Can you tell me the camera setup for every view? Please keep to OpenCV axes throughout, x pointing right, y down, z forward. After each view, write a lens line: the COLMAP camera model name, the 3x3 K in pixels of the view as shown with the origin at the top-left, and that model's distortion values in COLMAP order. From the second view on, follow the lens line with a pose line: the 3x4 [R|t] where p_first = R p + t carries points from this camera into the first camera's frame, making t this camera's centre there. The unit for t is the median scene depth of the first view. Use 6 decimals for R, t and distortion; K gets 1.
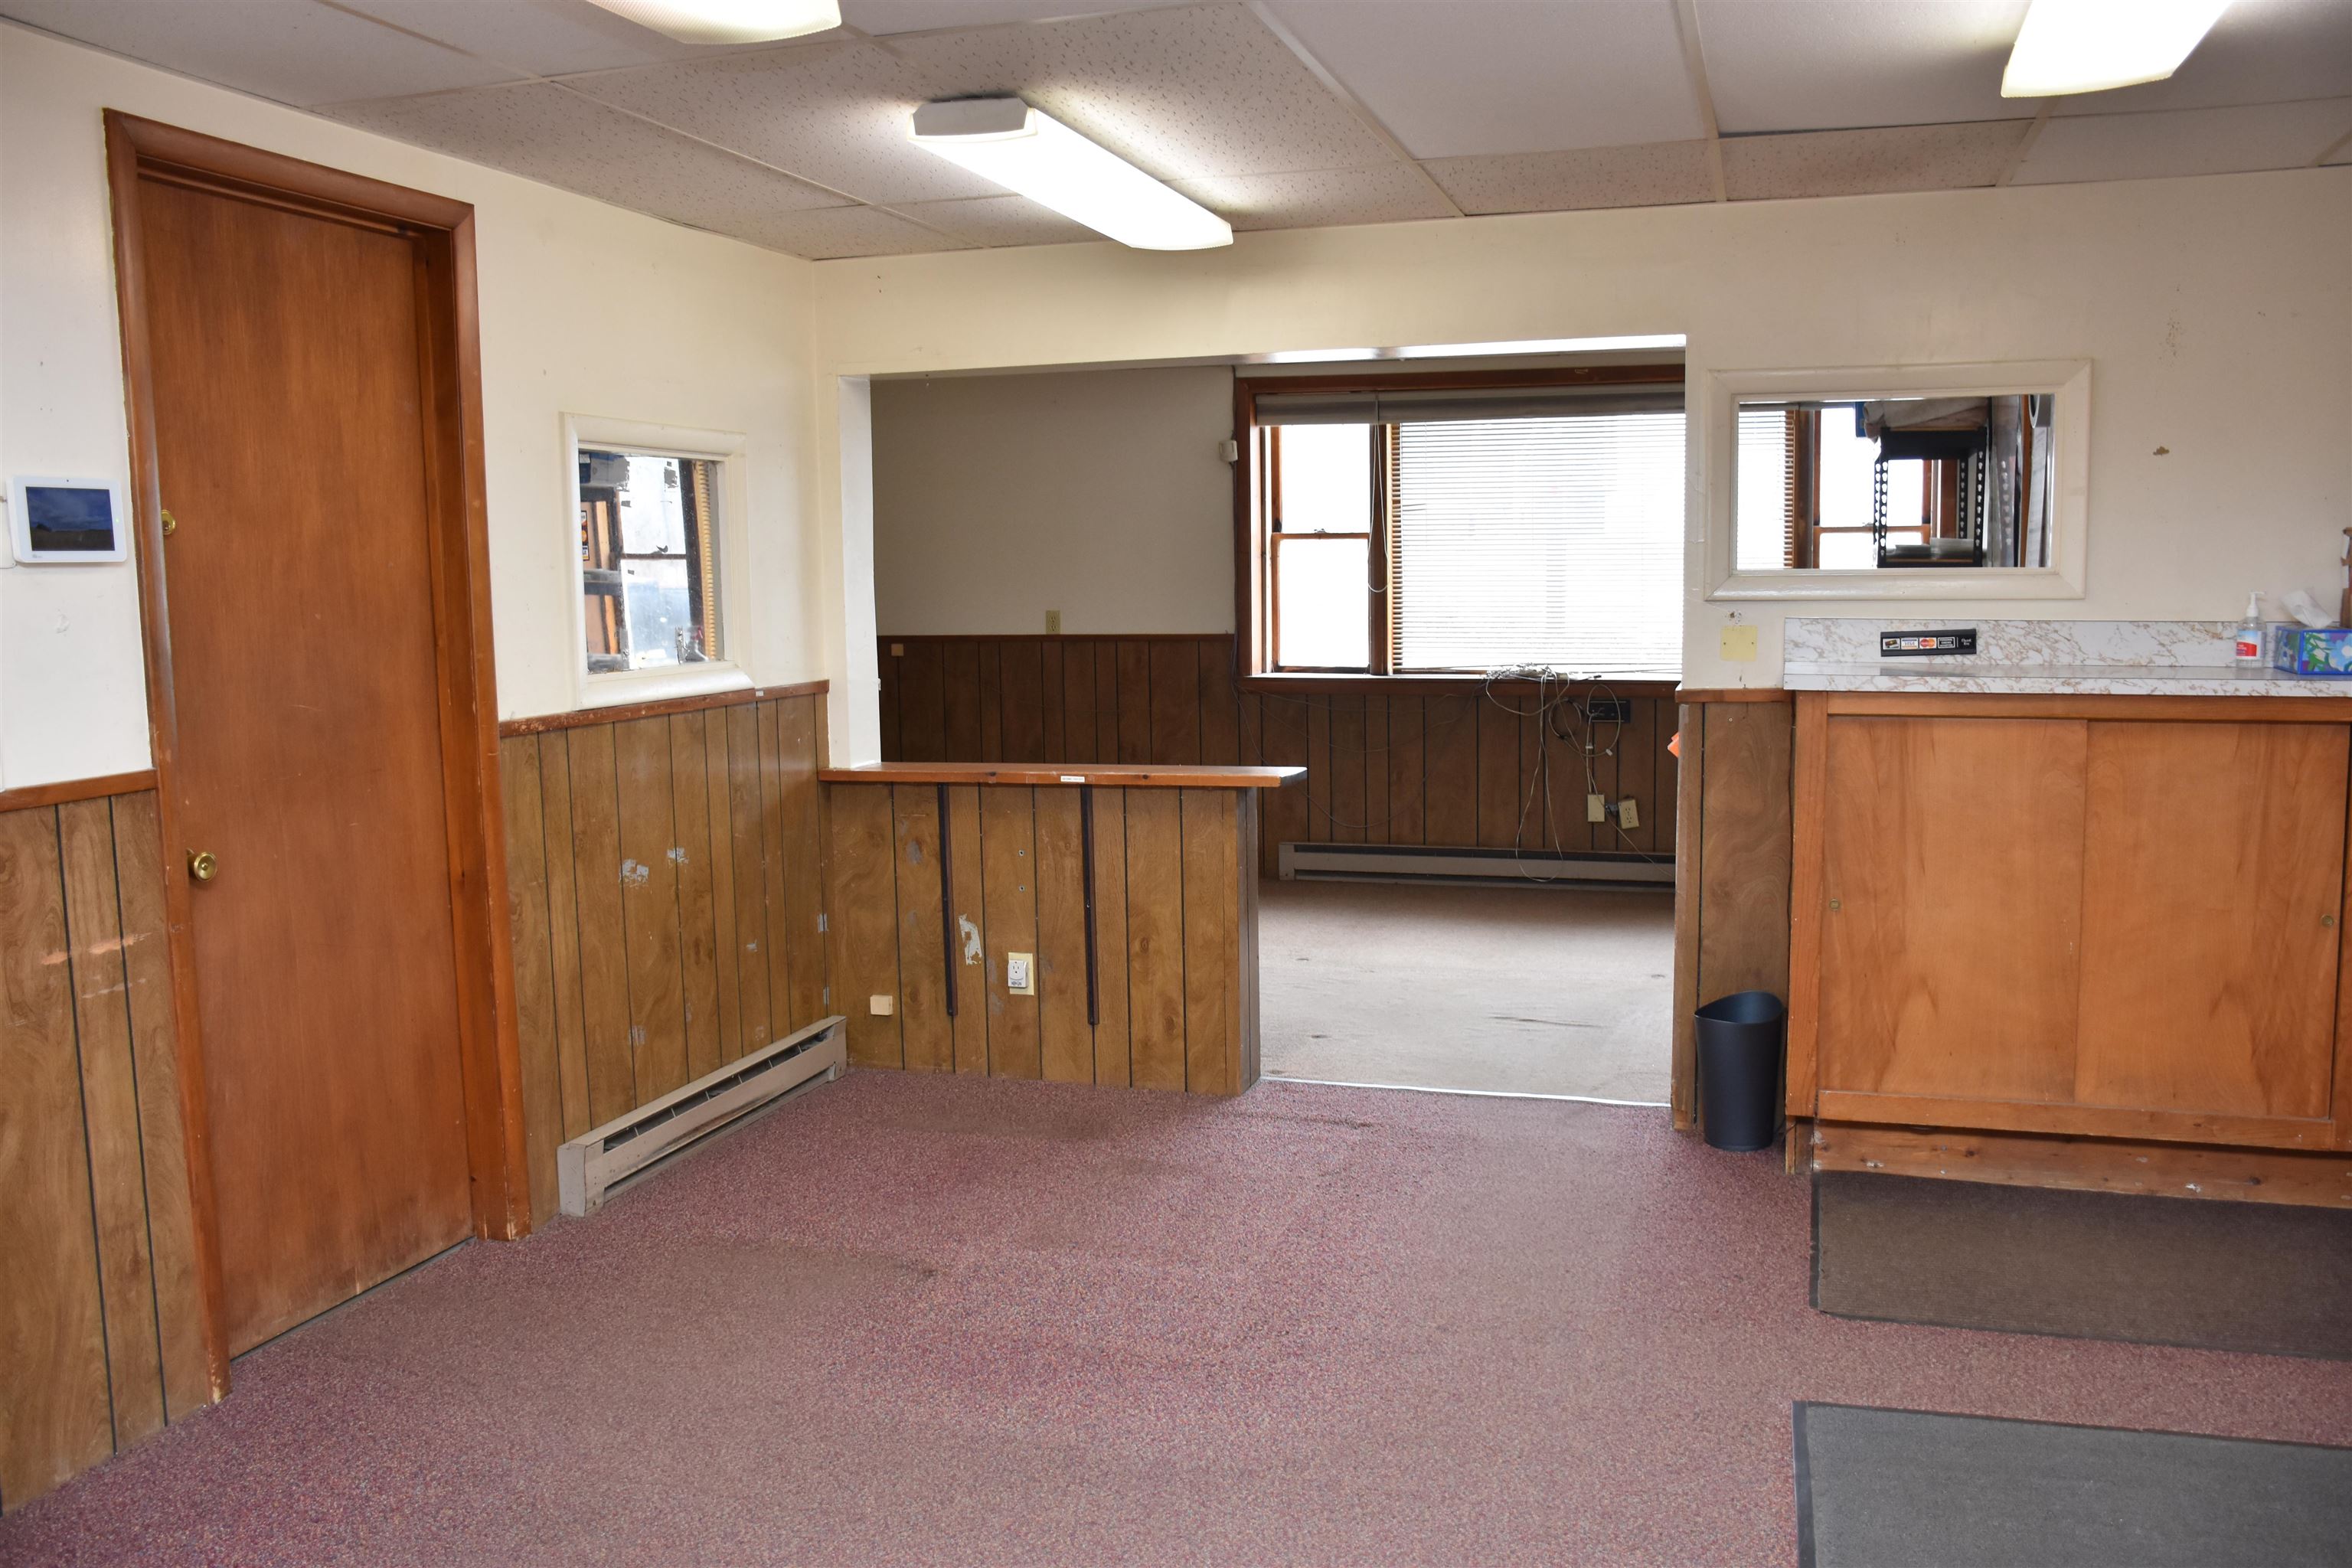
lens RADIAL K [[1969.8, 0, 1180.9], [0, 1969.8, 785.9], [0, 0, 1]] dist [-0.083531, 0.004033]
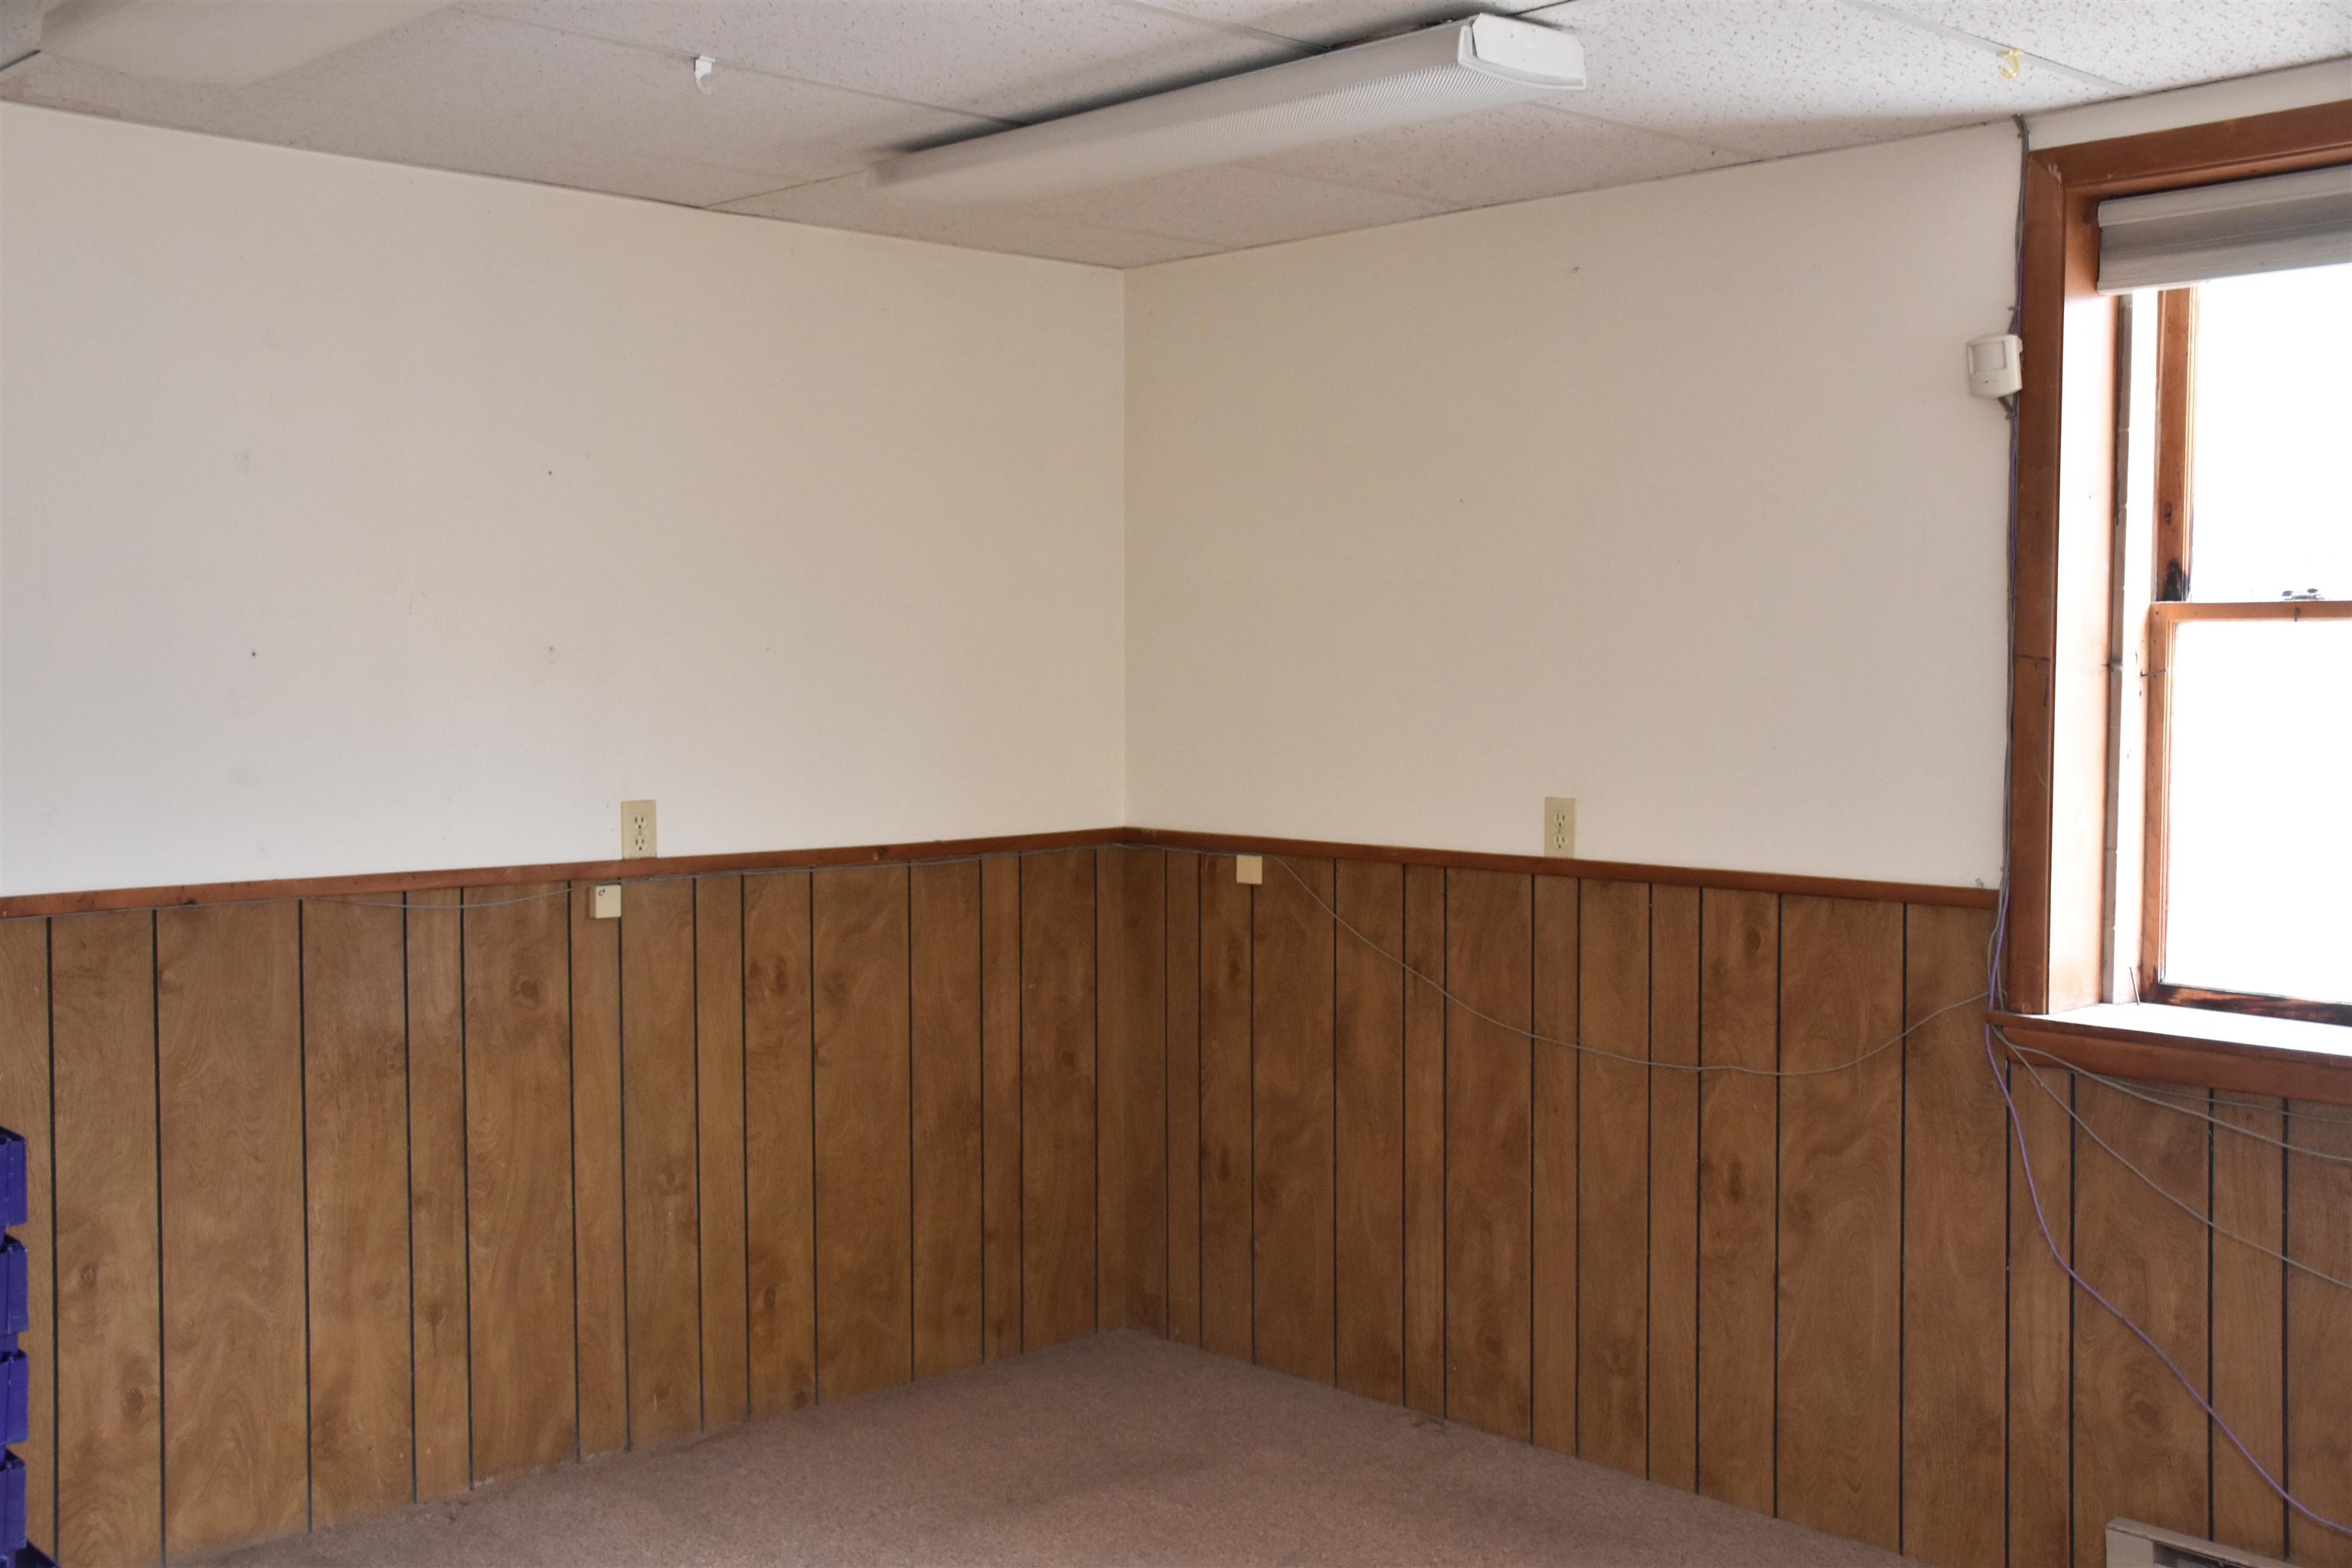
lens RADIAL K [[2435.3, 0, 1193.6], [0, 2435.3, 803.5], [0, 0, 1]] dist [0.035710, 0.000000]
pose [[0.876751, 0.040470, -0.479239, 0.213833], [-0.063436, 0.997479, -0.031820, -0.137166], [0.476743, 0.058299, 0.877108, 1.084591]]
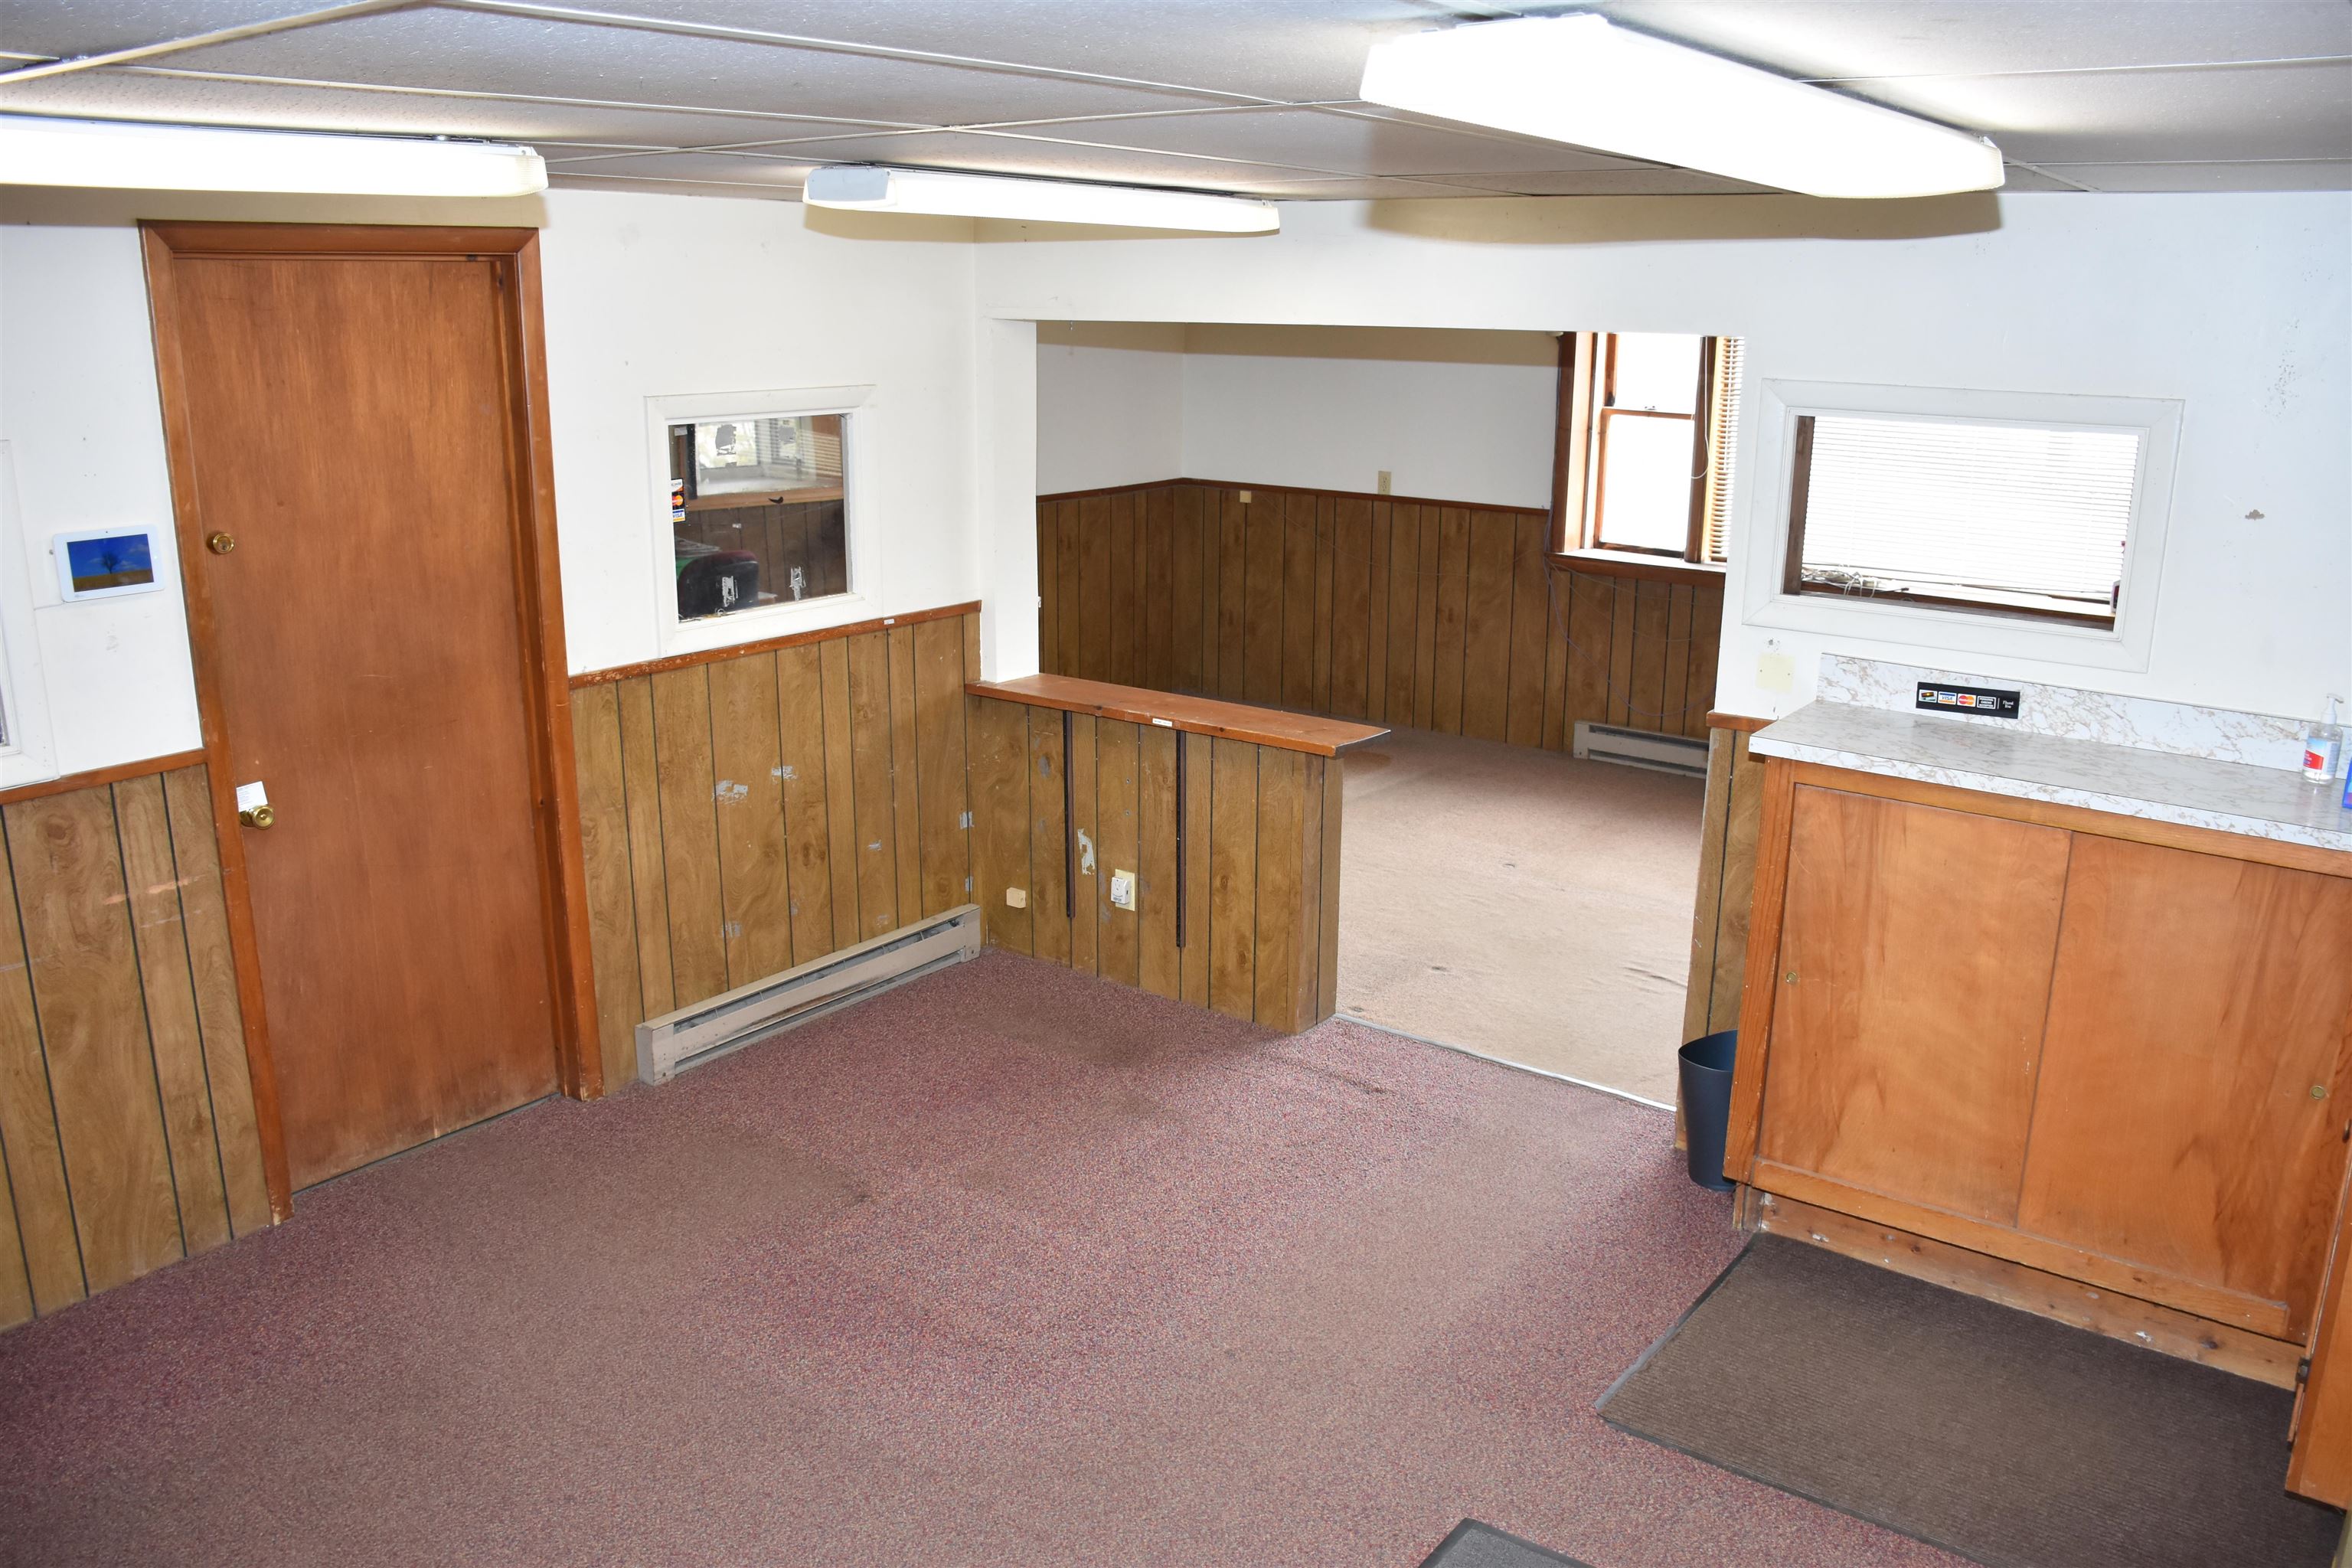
lens RADIAL K [[1872.0, 0, 1175.7], [0, 1872.0, 797.8], [0, 0, 1]] dist [-0.118304, 0.021026]
pose [[0.939582, 0.111194, -0.323762, 0.334911], [-0.058740, 0.984117, 0.167521, -0.157442], [0.337247, -0.138382, 0.931190, 0.077335]]
